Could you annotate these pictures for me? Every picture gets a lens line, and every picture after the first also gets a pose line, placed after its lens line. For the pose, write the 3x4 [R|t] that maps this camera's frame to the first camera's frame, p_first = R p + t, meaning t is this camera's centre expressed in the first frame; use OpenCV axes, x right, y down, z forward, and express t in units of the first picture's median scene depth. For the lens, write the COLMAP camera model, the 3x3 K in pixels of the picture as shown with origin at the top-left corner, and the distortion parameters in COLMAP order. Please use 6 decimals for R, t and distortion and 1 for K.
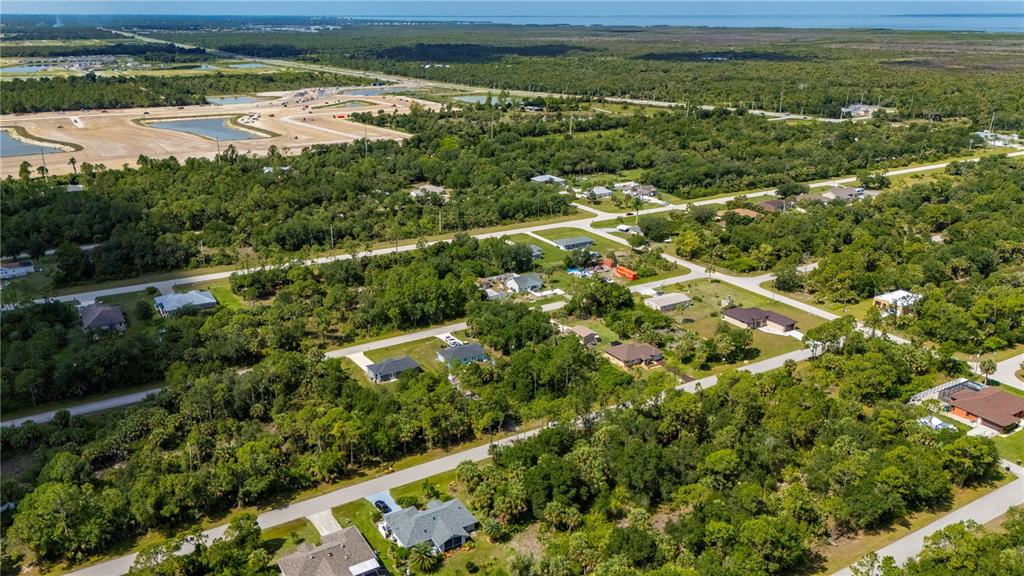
lens RADIAL K [[760.2, 0, 504.1], [0, 760.2, 289.8], [0, 0, 1]] dist [0.060455, -0.077793]
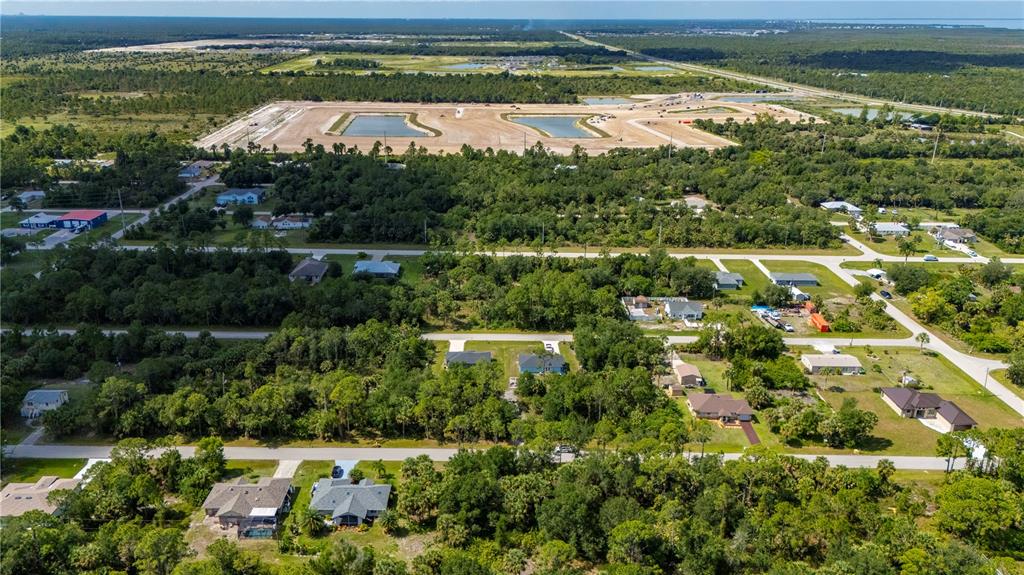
lens RADIAL K [[760.2, 0, 504.1], [0, 760.2, 289.3], [0, 0, 1]] dist [0.060455, -0.077793]
pose [[0.853659, 0.175178, -0.490488, 0.227744], [-0.177532, 0.983211, 0.042172, -0.026597], [0.489641, 0.051077, 0.870427, 0.062990]]
